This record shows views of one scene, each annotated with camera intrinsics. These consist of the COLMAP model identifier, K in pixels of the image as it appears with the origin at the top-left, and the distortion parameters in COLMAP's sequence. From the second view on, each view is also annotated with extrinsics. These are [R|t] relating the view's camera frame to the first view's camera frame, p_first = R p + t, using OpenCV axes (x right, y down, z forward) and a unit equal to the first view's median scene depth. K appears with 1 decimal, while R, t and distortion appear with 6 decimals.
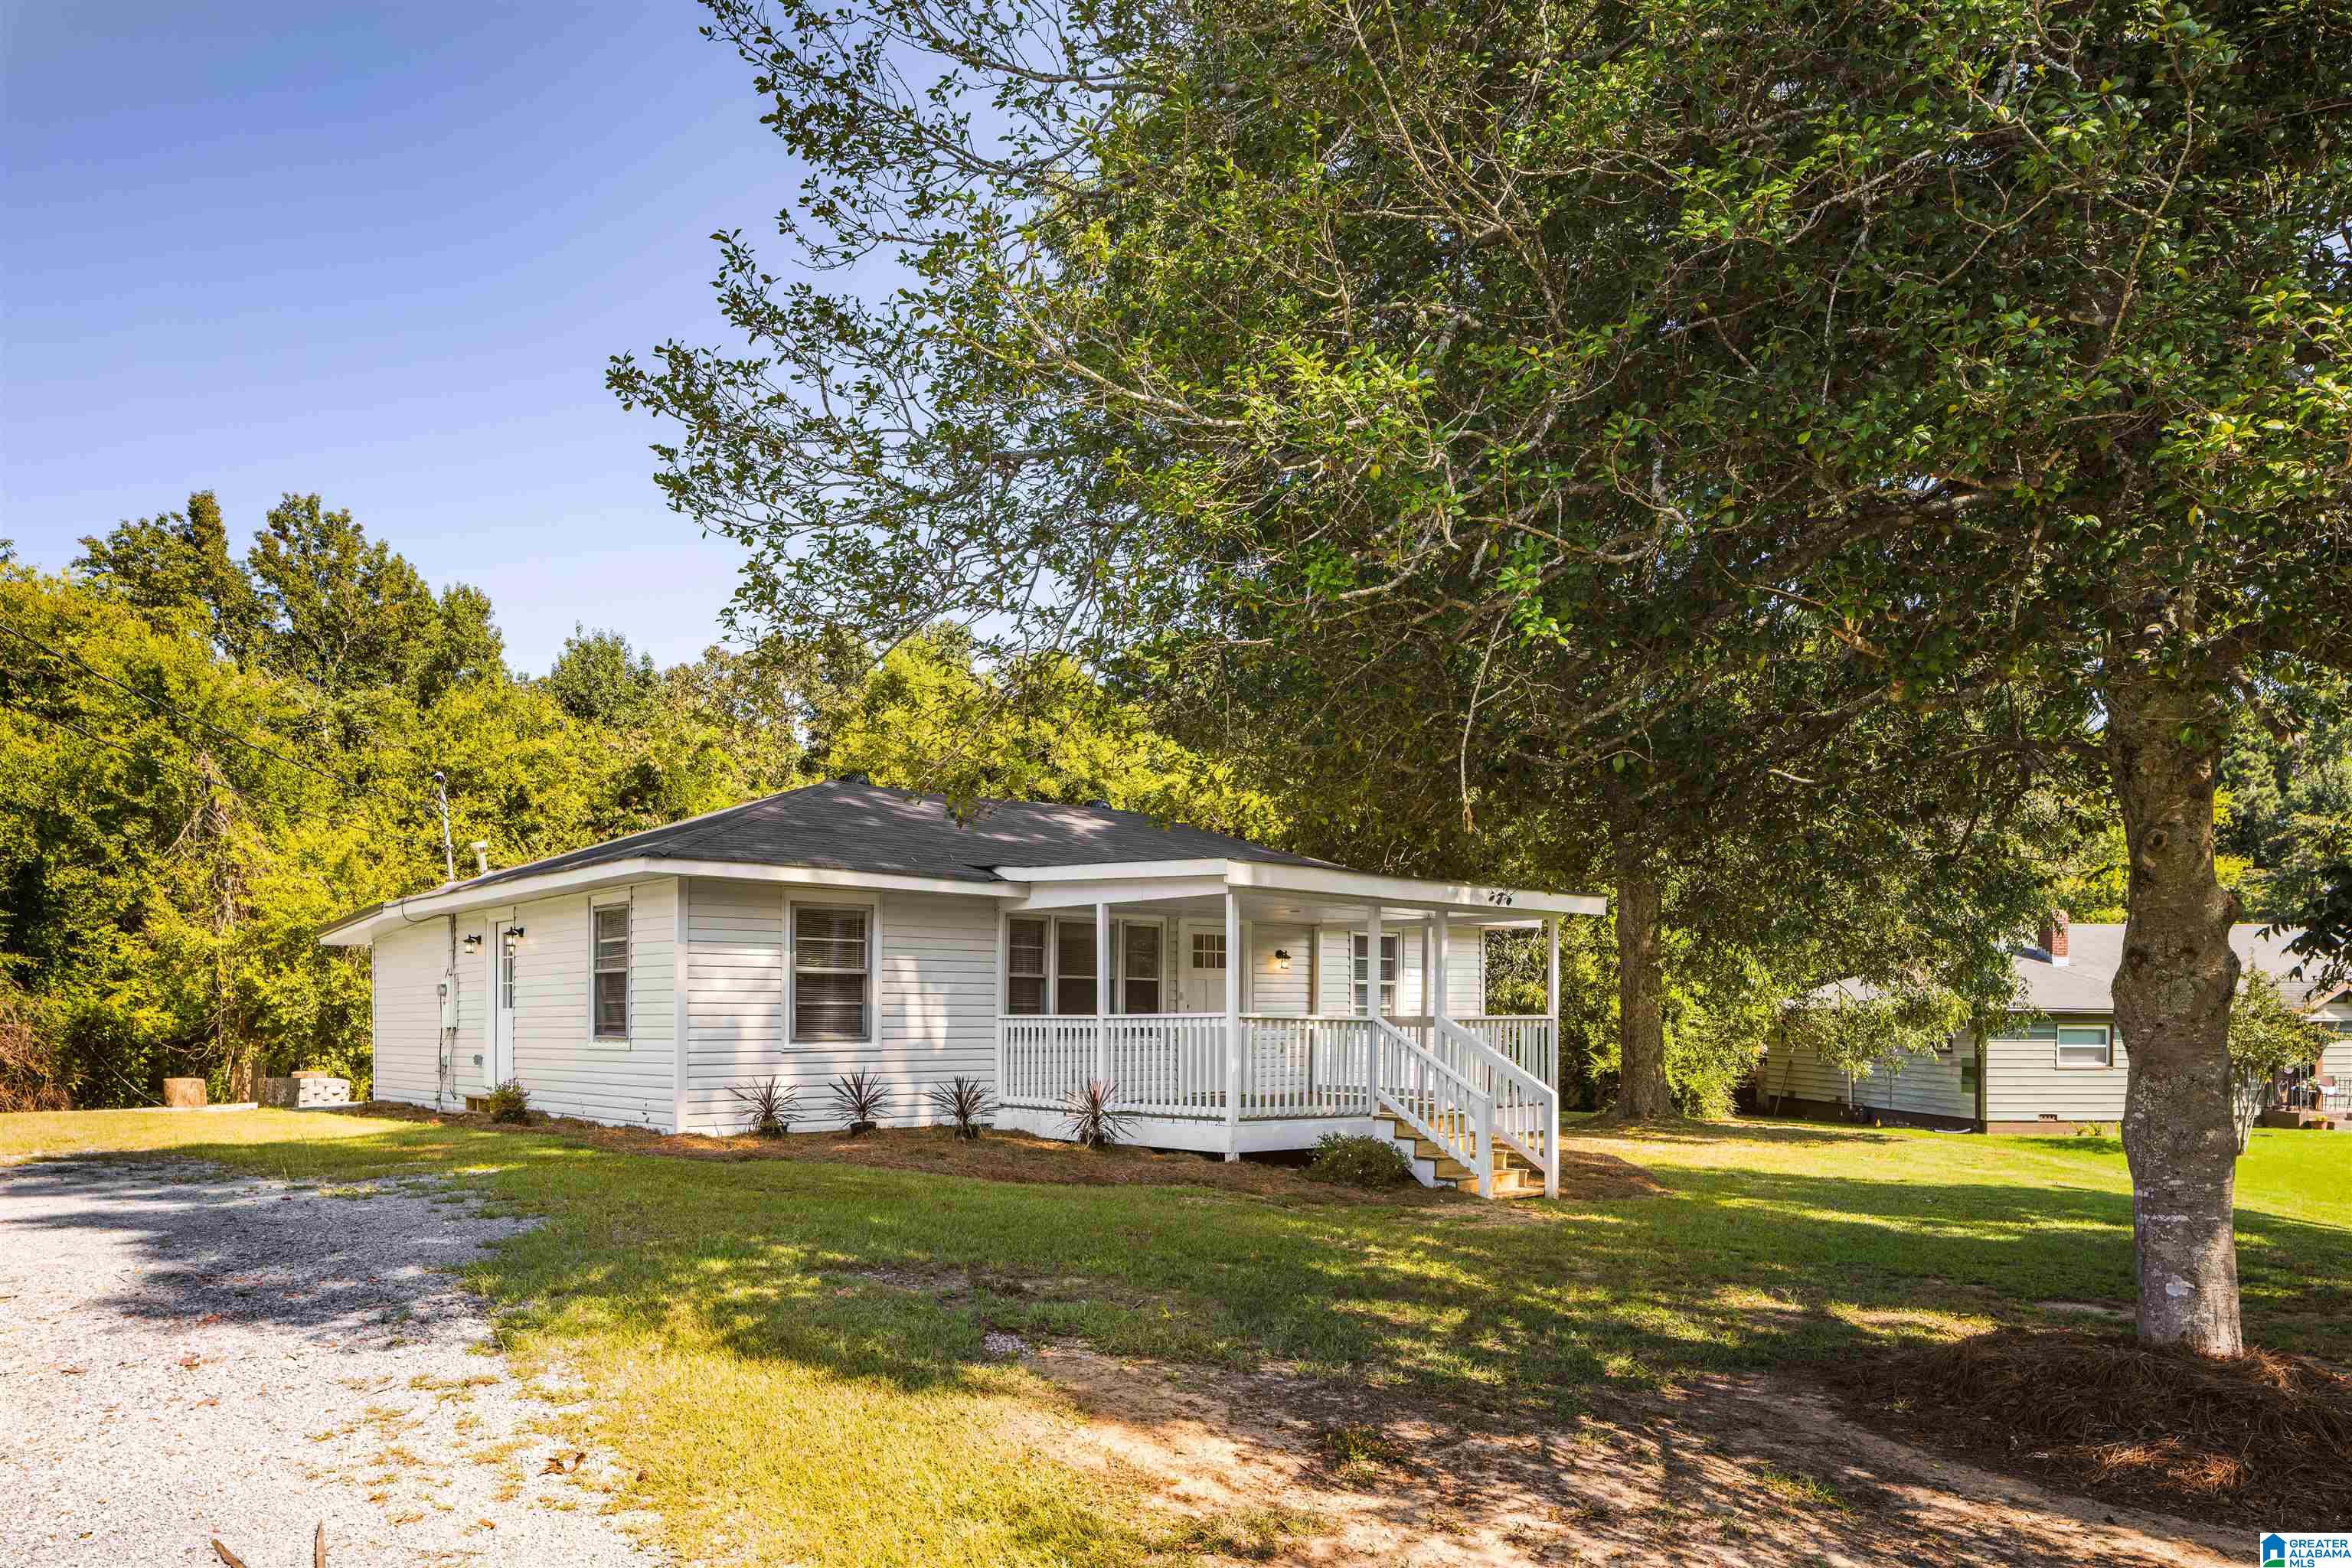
lens RADIAL K [[1577.8, 0, 1181.7], [0, 1577.8, 987.2], [0, 0, 1]] dist [-0.007205, -0.000794]
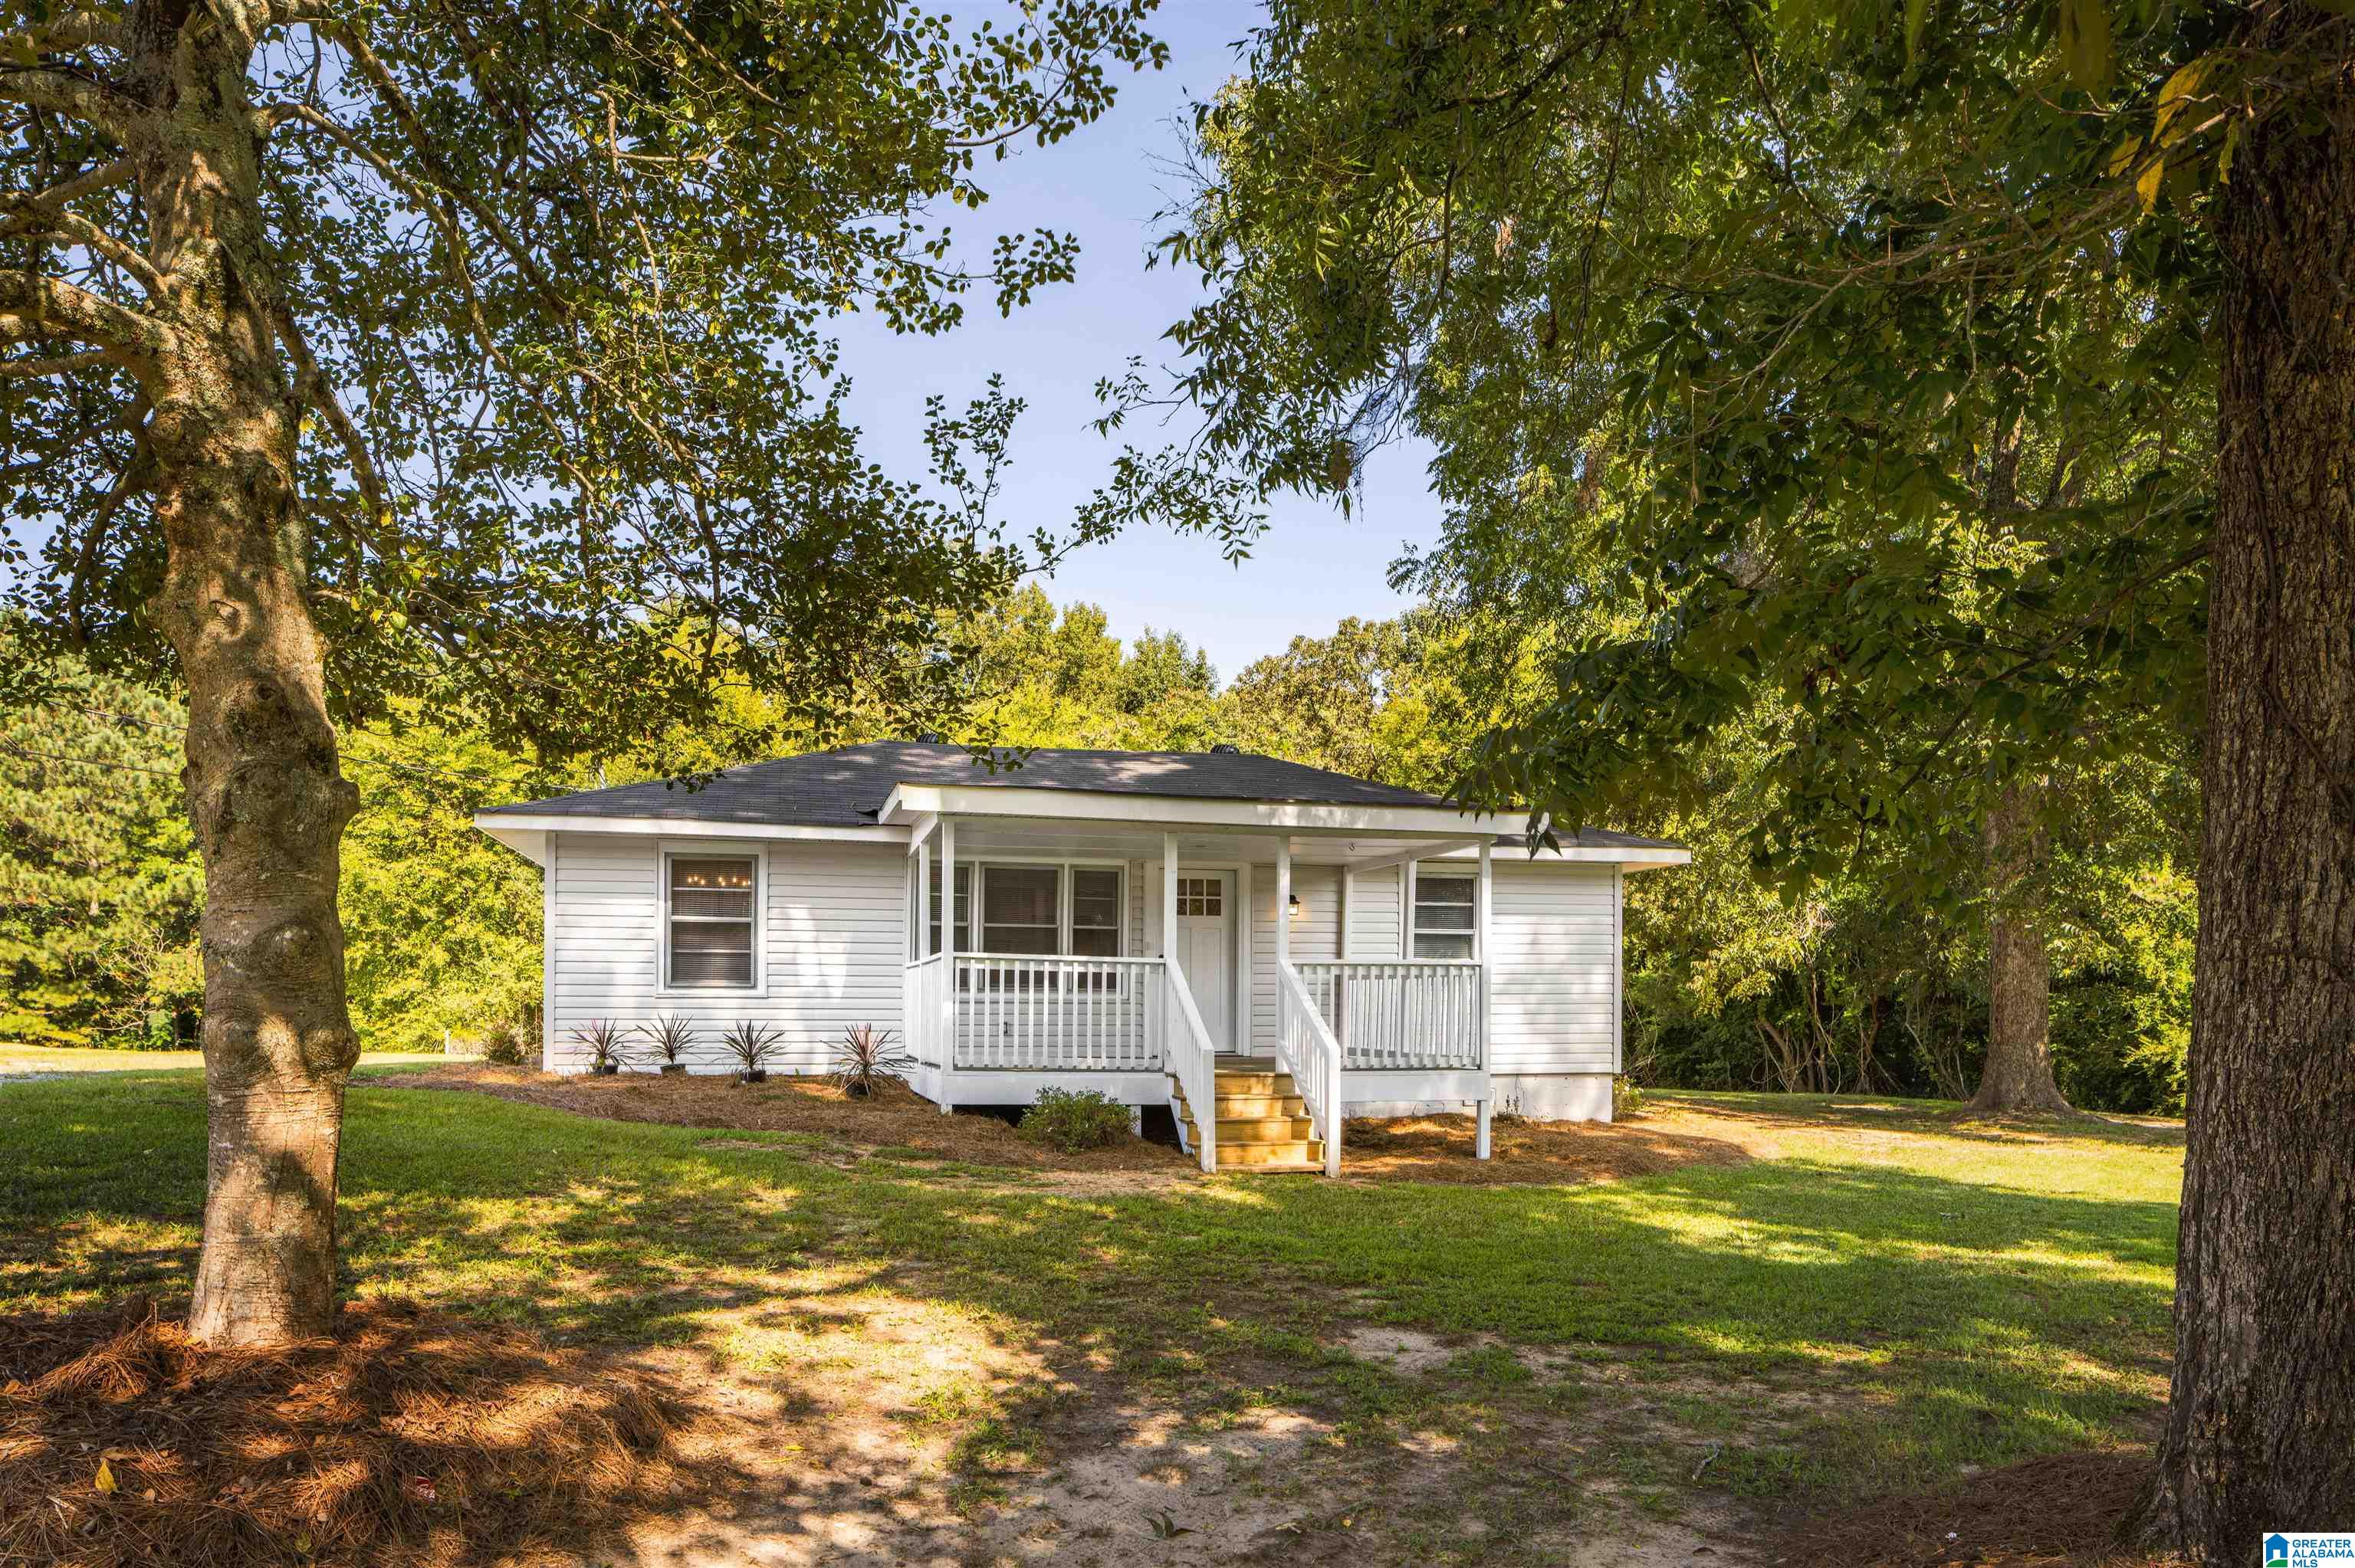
lens RADIAL K [[1568.7, 0, 1179.3], [0, 1568.7, 1015.4], [0, 0, 1]] dist [-0.002641, -0.000337]
pose [[0.893230, 0.008694, -0.449516, 0.500894], [0.003178, 0.999666, 0.025650, 0.026656], [0.449589, -0.024340, 0.892904, 0.219633]]
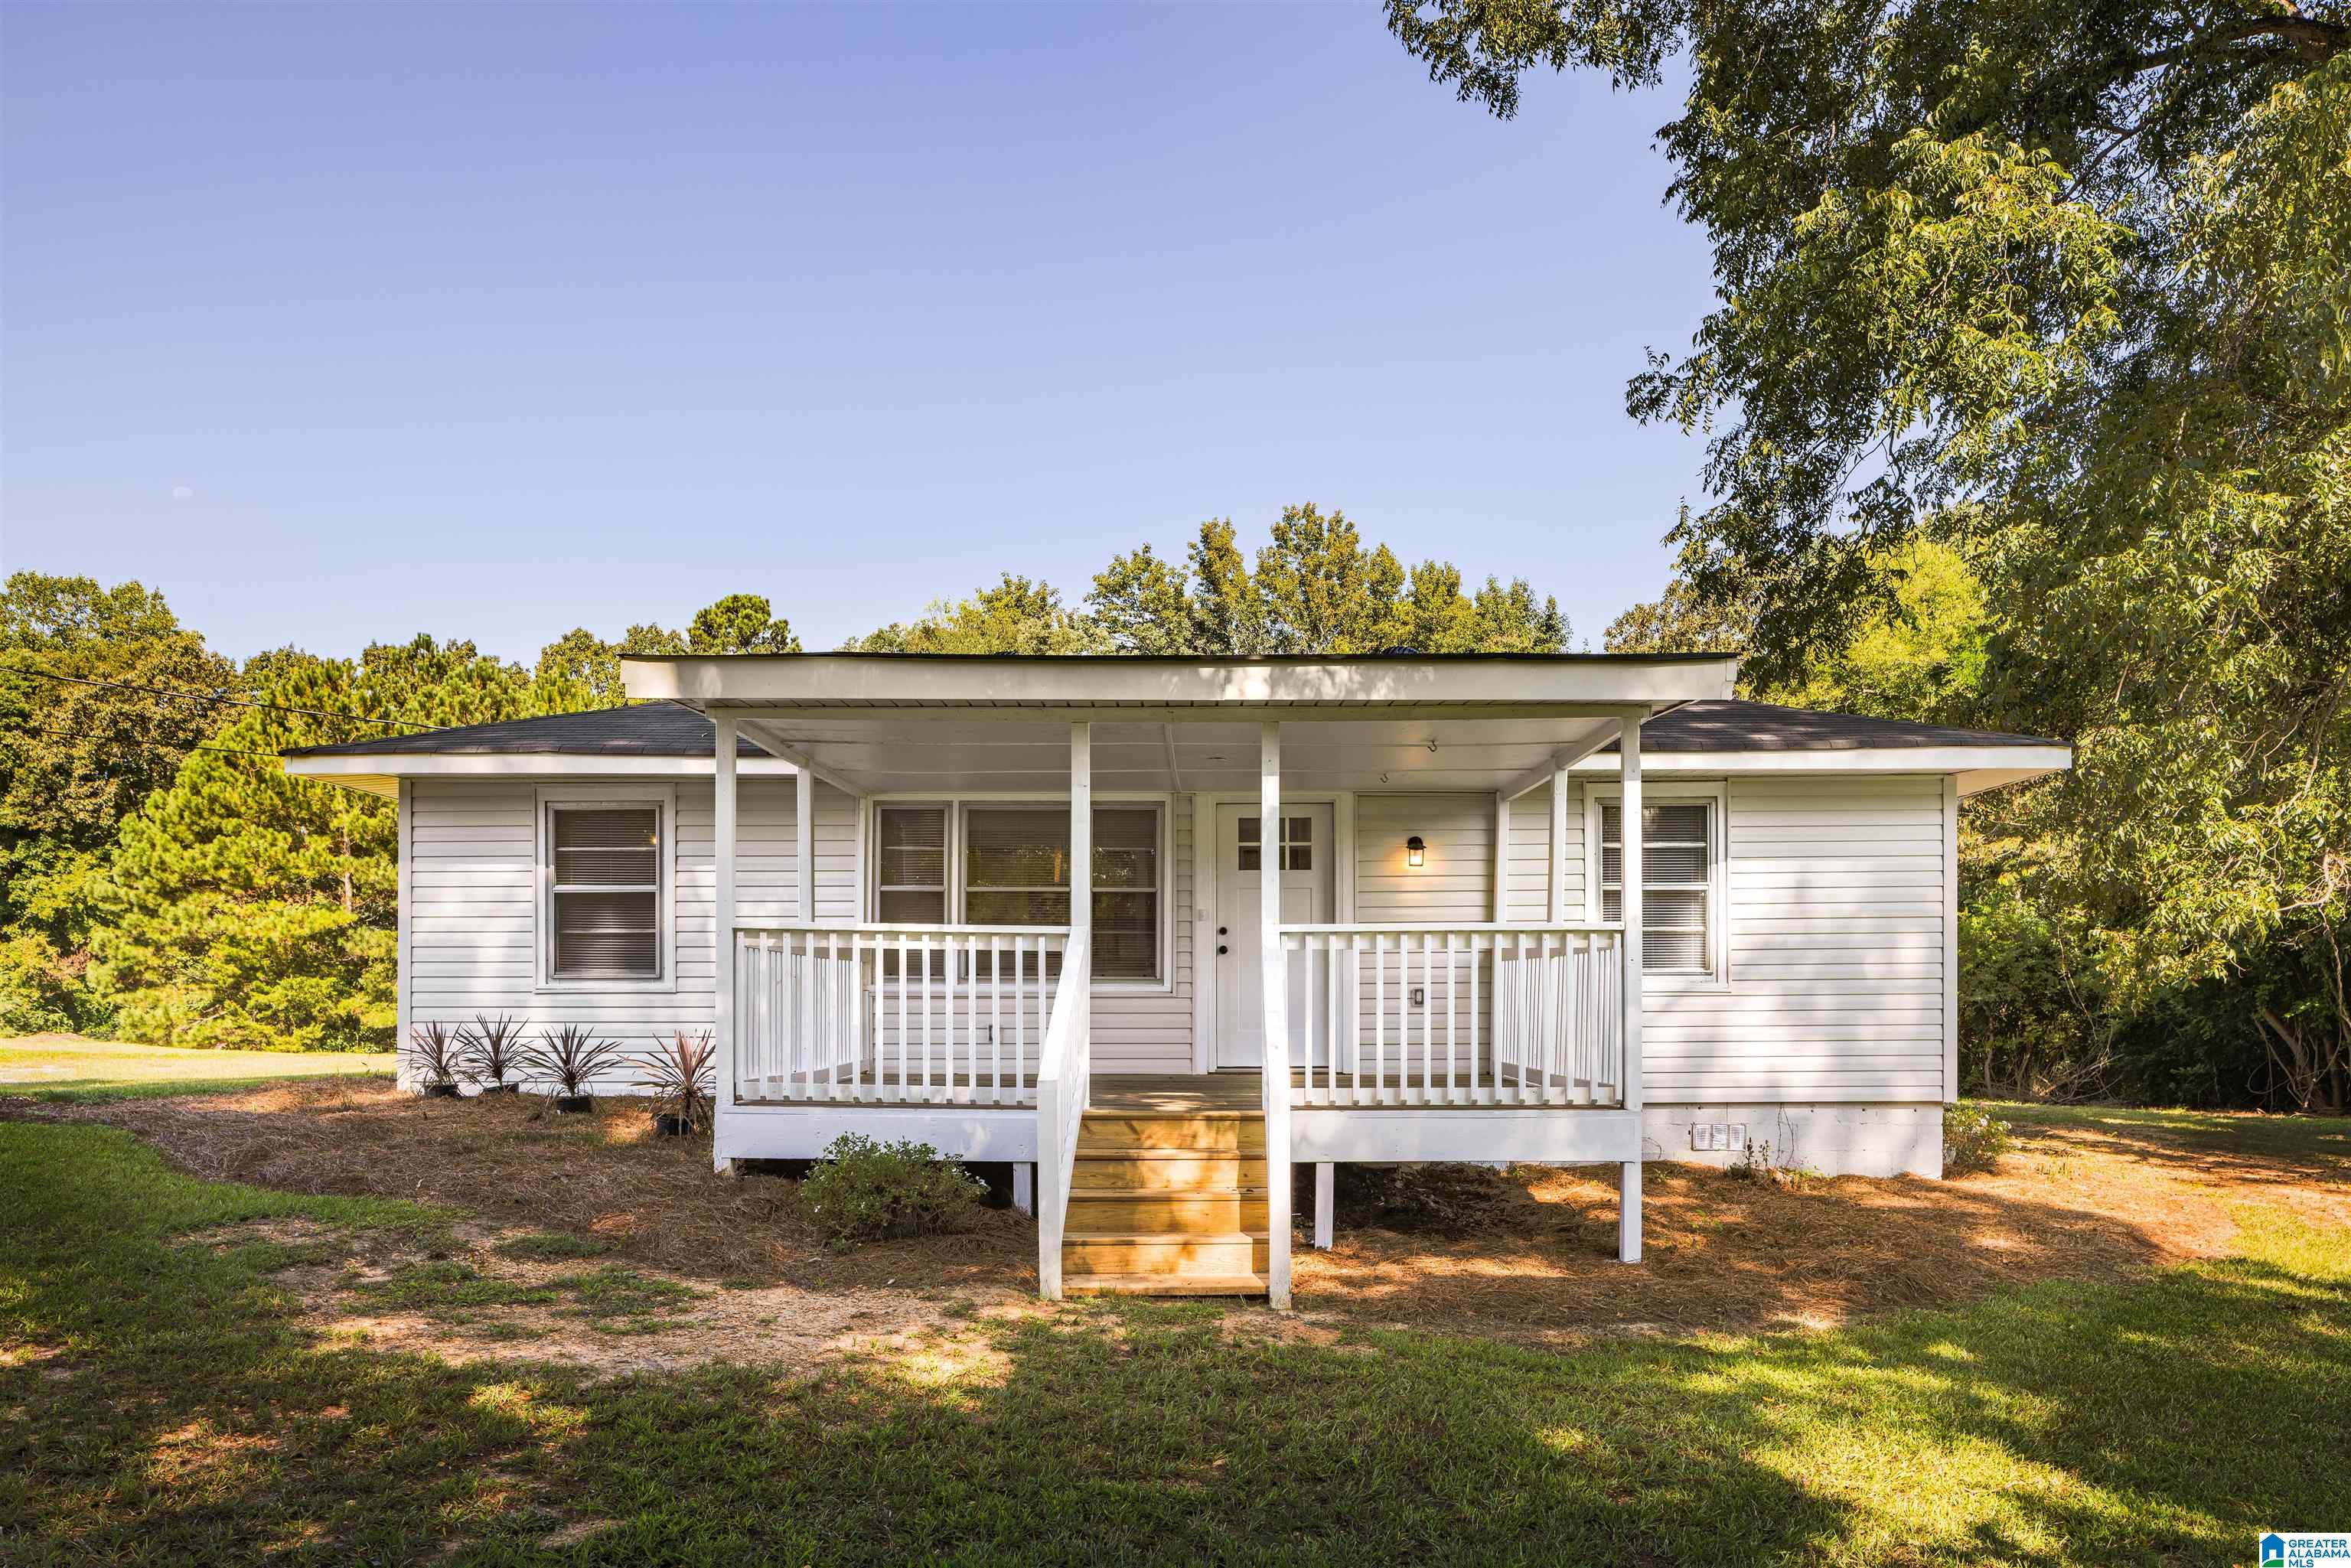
lens RADIAL K [[1577.1, 0, 1181.2], [0, 1577.1, 987.1], [0, 0, 1]] dist [-0.007205, -0.000794]
pose [[0.749477, -0.003503, -0.662021, 0.490091], [0.014691, 0.999828, 0.011342, 0.032694], [0.661867, -0.018226, 0.749399, 0.597974]]
